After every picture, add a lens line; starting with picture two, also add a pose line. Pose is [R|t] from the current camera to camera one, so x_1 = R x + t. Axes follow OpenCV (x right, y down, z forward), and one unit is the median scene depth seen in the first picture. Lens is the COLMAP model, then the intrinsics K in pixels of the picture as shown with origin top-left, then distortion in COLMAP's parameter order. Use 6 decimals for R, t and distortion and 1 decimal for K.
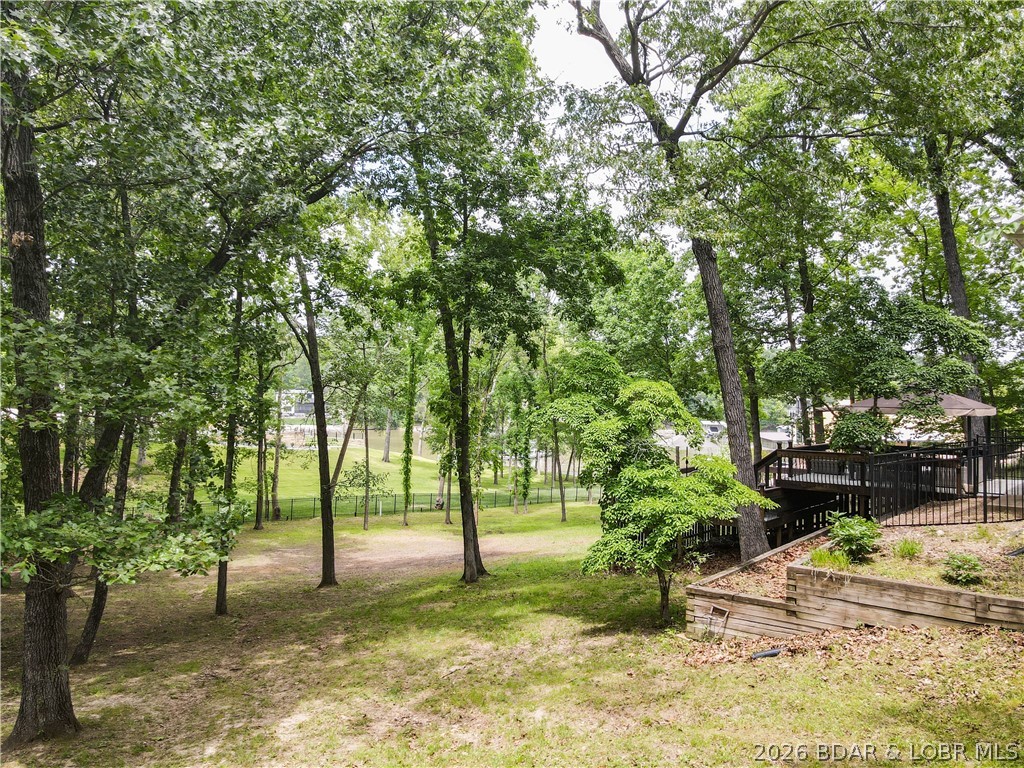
lens RADIAL K [[760.9, 0, 512.0], [0, 760.9, 384.0], [0, 0, 1]] dist [0.003958, 0.003641]
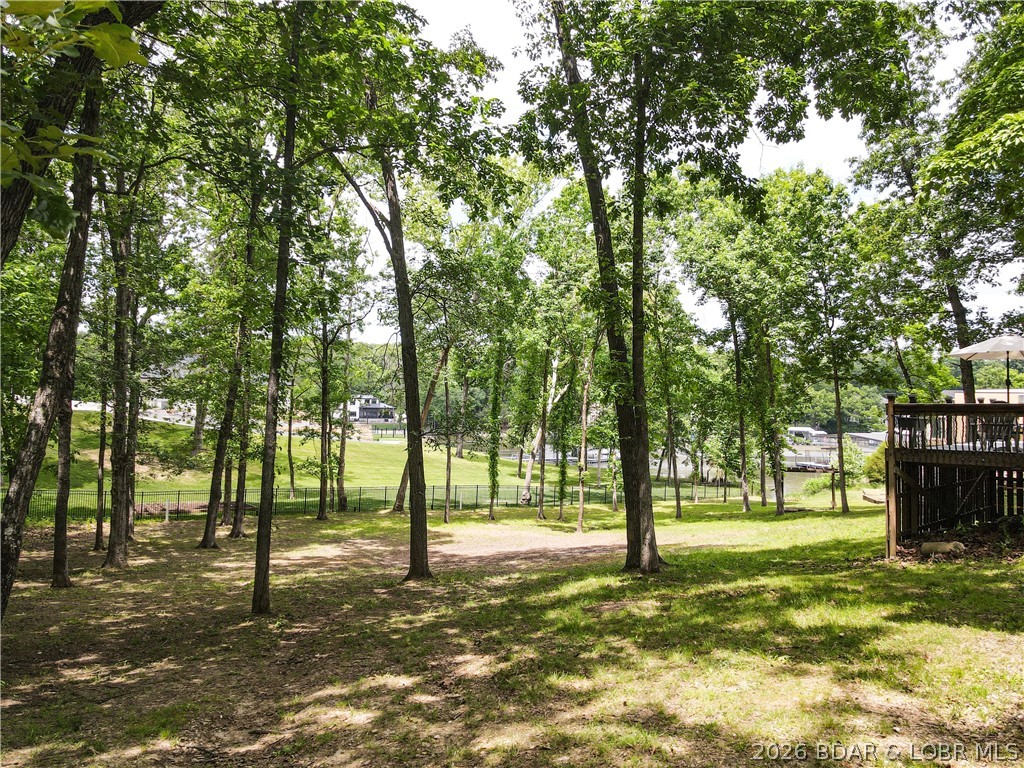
lens RADIAL K [[760.9, 0, 512.0], [0, 760.9, 384.0], [0, 0, 1]] dist [0.003958, 0.003641]
pose [[0.996875, -0.002899, -0.078947, -0.052792], [0.001465, 0.999833, -0.018205, 0.052325], [0.078987, 0.018032, 0.996713, 0.163362]]
